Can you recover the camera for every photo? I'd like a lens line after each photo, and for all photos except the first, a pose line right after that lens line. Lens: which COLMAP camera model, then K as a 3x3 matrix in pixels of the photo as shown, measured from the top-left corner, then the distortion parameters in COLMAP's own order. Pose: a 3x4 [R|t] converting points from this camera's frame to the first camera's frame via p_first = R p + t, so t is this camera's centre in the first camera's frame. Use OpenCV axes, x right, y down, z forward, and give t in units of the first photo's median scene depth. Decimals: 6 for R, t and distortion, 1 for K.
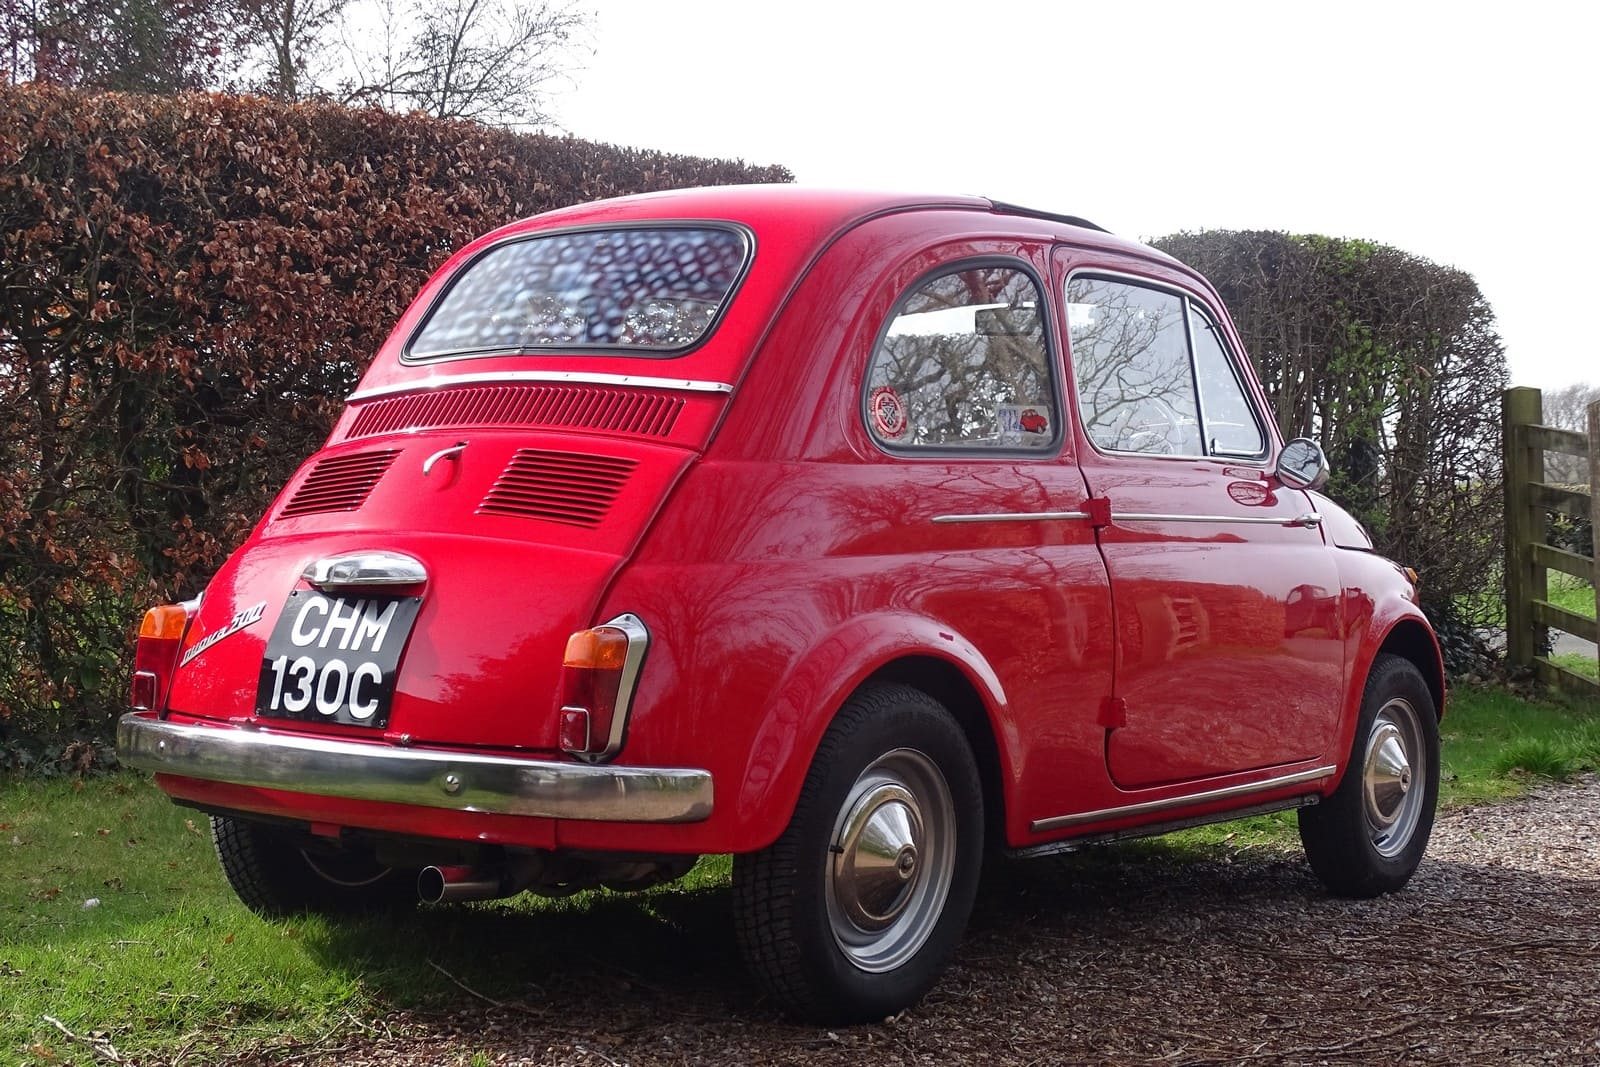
lens RADIAL K [[2472.2, 0, 788.1], [0, 2472.2, 536.8], [0, 0, 1]] dist [0.024509, 0.000000]
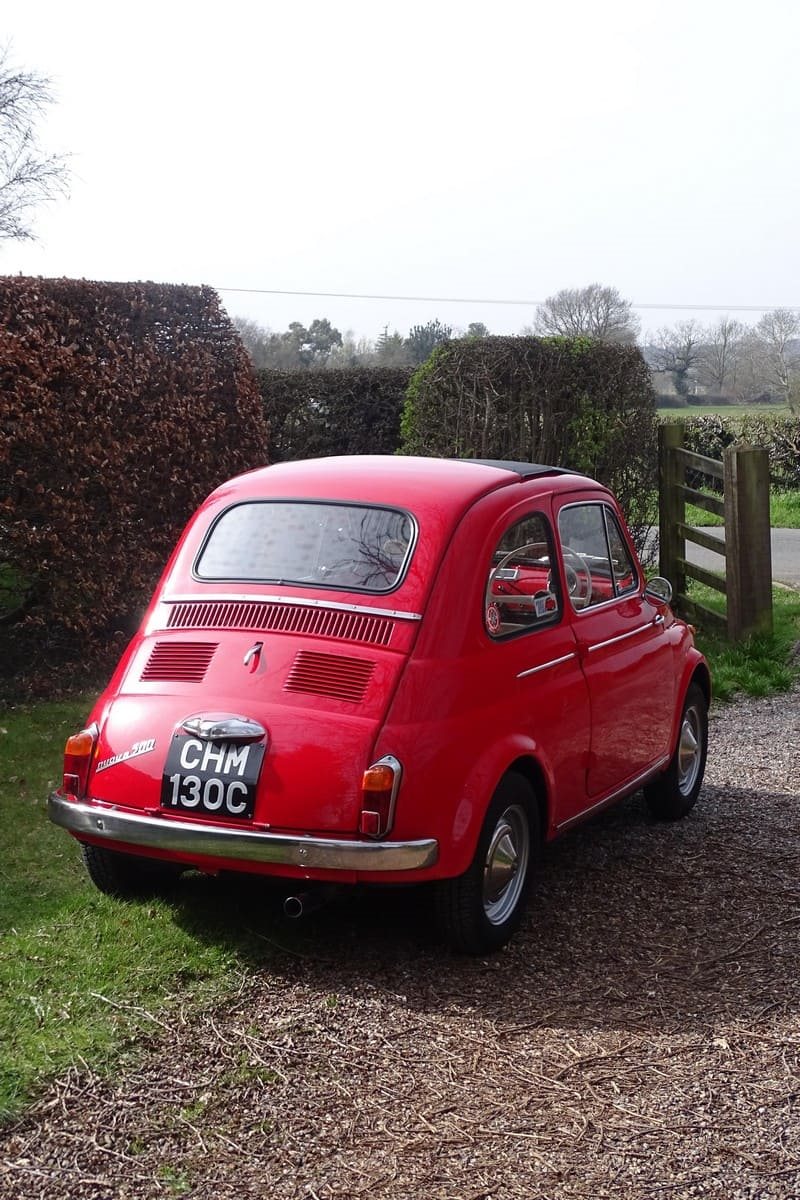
lens RADIAL K [[1854.2, 0, 413.3], [0, 1854.2, 604.7], [0, 0, 1]] dist [0.024509, 0.000000]
pose [[0.976000, -0.030305, 0.215654, -0.296465], [0.004419, 0.992822, 0.119521, -0.213395], [-0.217728, -0.115699, 0.969128, -0.292971]]
